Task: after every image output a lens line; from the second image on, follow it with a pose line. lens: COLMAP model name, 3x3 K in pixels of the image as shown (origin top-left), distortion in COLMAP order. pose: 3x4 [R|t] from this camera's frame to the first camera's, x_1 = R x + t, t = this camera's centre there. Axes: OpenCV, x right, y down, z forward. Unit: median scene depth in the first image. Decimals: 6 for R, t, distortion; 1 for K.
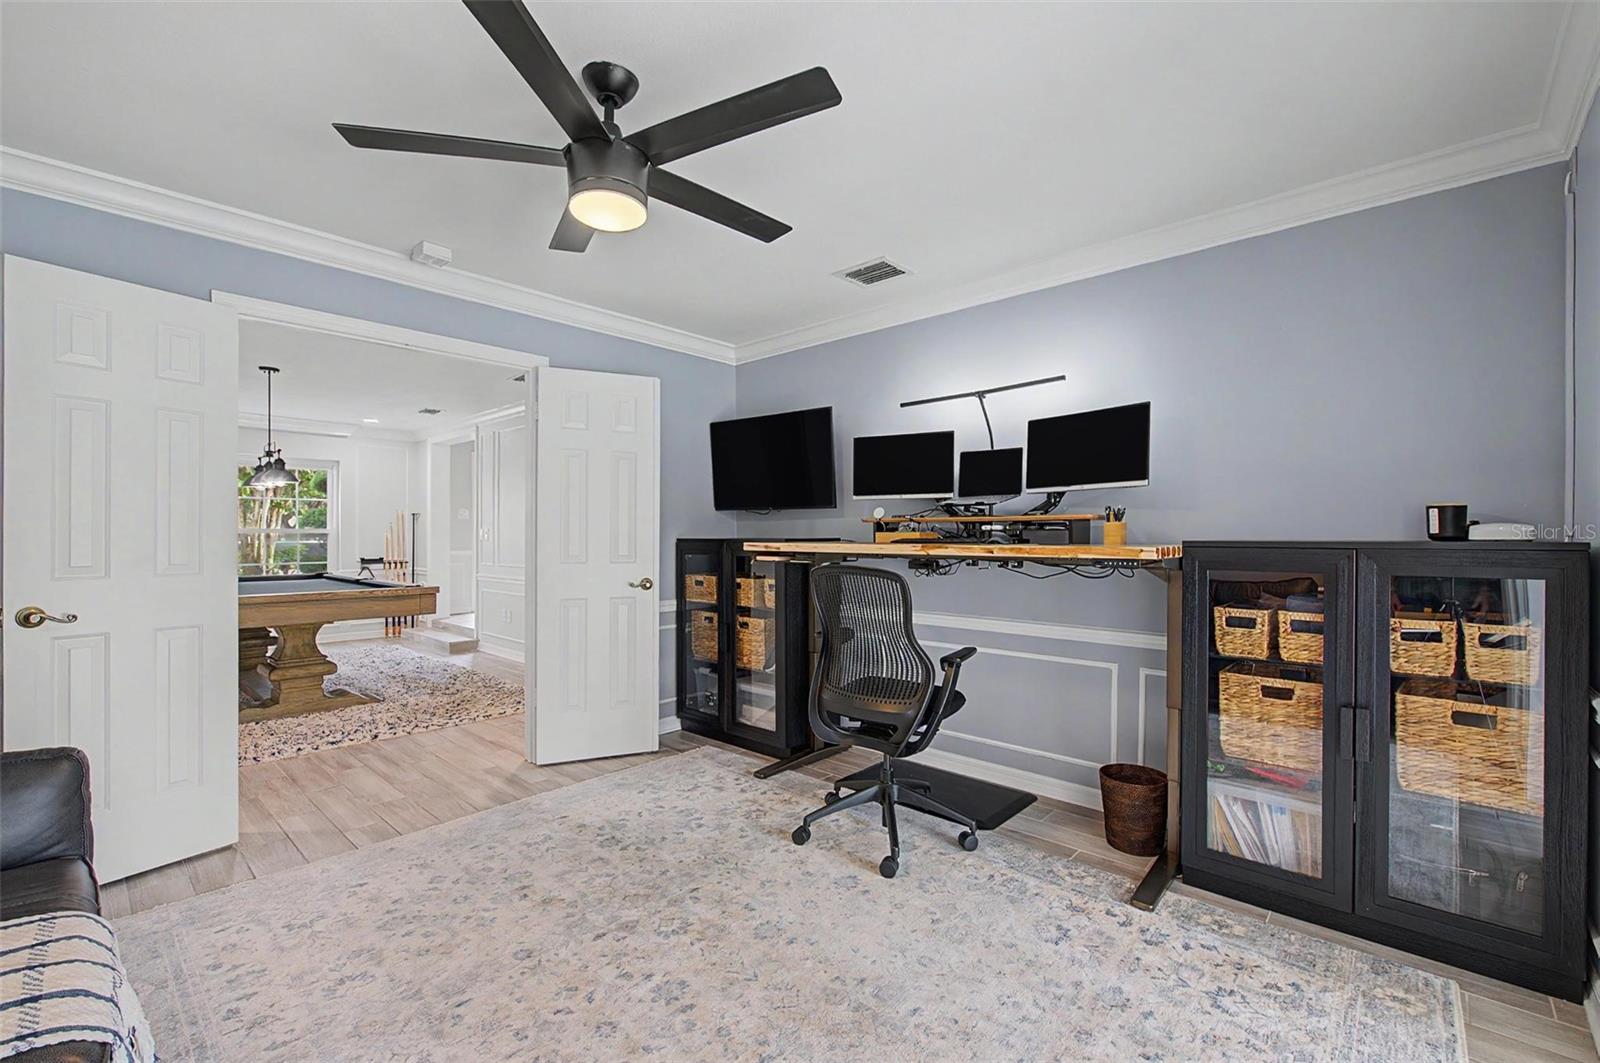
lens RADIAL K [[681.1, 0, 802.2], [0, 681.1, 519.7], [0, 0, 1]] dist [0.000778, 0.000073]
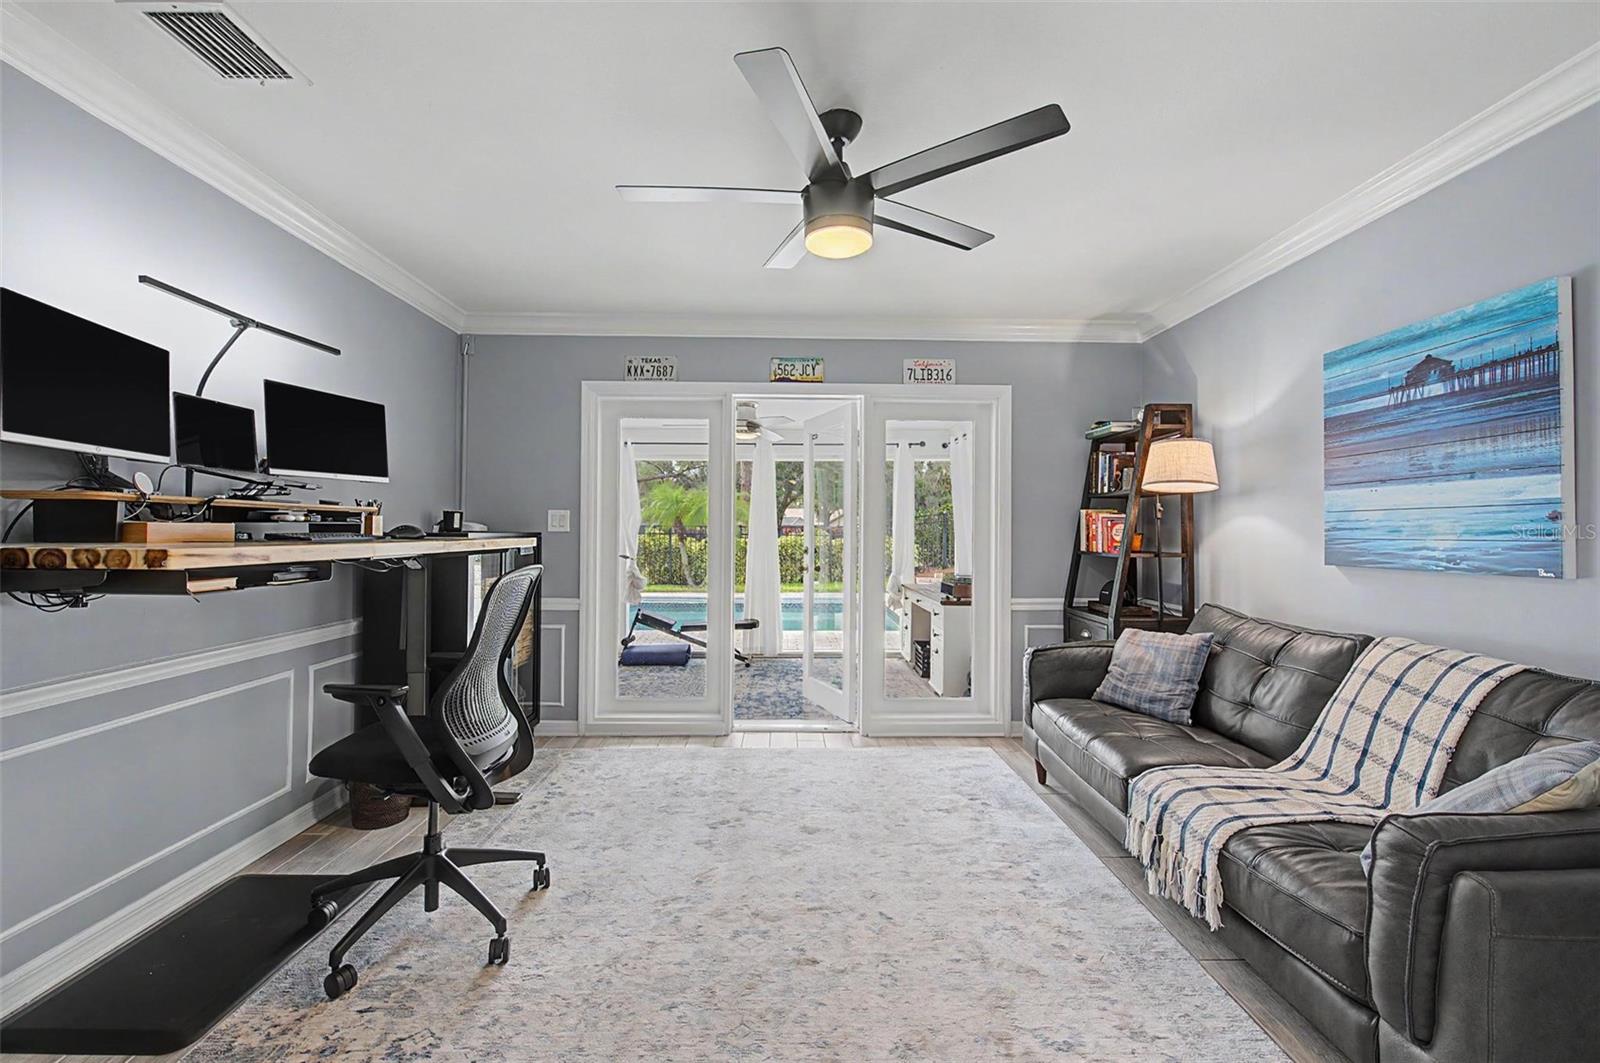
lens RADIAL K [[681.1, 0, 802.2], [0, 681.1, 519.7], [0, 0, 1]] dist [0.000778, 0.000073]
pose [[-0.711051, 0.012602, 0.703028, -0.664542], [-0.002243, 0.999794, -0.020191, 0.028877], [-0.703137, -0.015934, -0.710876, 1.174547]]
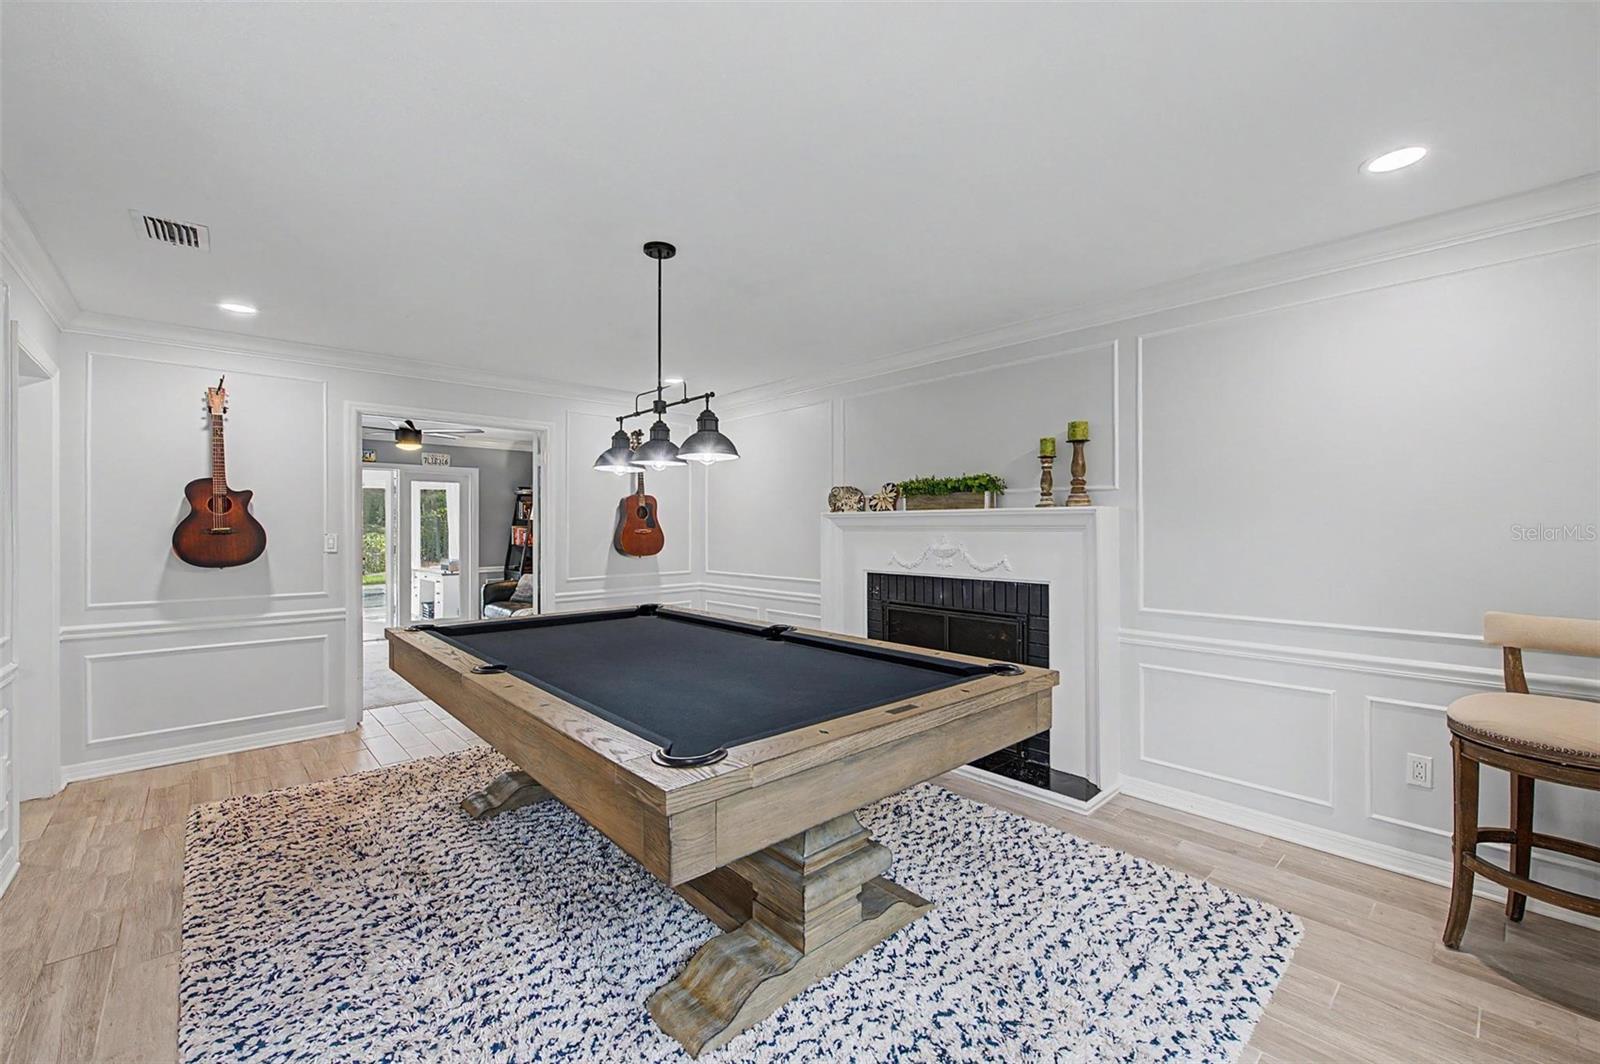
lens RADIAL K [[663.6, 0, 817.5], [0, 663.6, 532.0], [0, 0, 1]] dist [0.000719, -0.000044]
pose [[-0.998505, 0.005961, 0.054342, -1.261219], [0.005912, 0.999982, -0.001072, 0.022116], [-0.054347, -0.000749, -0.998522, 2.123260]]
